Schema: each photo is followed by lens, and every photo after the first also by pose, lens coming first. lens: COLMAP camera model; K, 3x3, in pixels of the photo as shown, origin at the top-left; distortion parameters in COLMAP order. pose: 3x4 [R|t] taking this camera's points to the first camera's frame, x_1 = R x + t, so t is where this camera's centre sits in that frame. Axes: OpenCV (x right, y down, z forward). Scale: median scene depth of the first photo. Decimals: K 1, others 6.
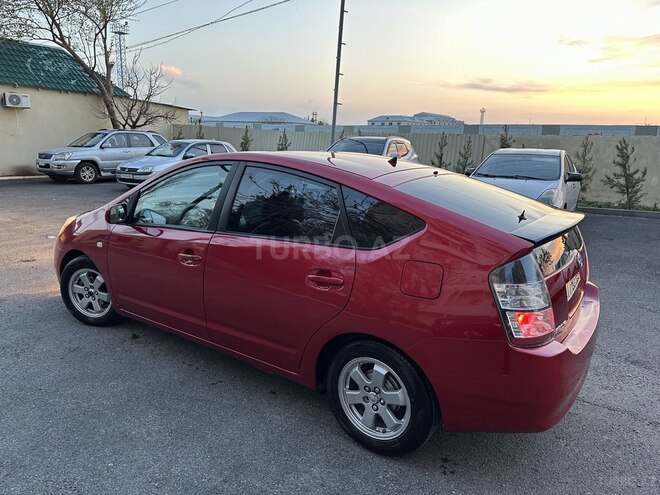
lens RADIAL K [[467.1, 0, 331.8], [0, 467.1, 245.4], [0, 0, 1]] dist [0.037275, -0.041418]
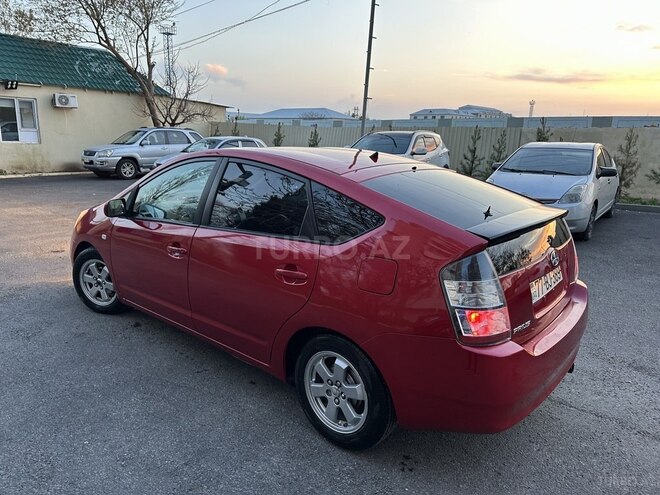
lens RADIAL K [[467.1, 0, 324.0], [0, 467.1, 245.5], [0, 0, 1]] dist [0.037275, -0.041418]
pose [[0.994622, 0.013990, -0.102622, 0.104687], [-0.012999, 0.999862, 0.010321, 0.000309], [0.102752, -0.008932, 0.994667, -0.001978]]
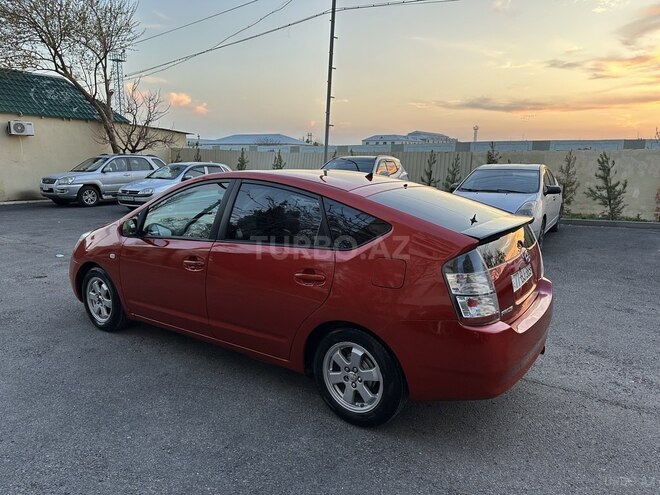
lens RADIAL K [[467.1, 0, 327.6], [0, 467.1, 248.5], [0, 0, 1]] dist [0.037275, -0.041418]
pose [[0.999795, -0.019998, -0.003233, 0.023557], [0.019874, 0.999202, -0.034635, 0.028203], [0.003923, 0.034564, 0.999395, -0.114693]]
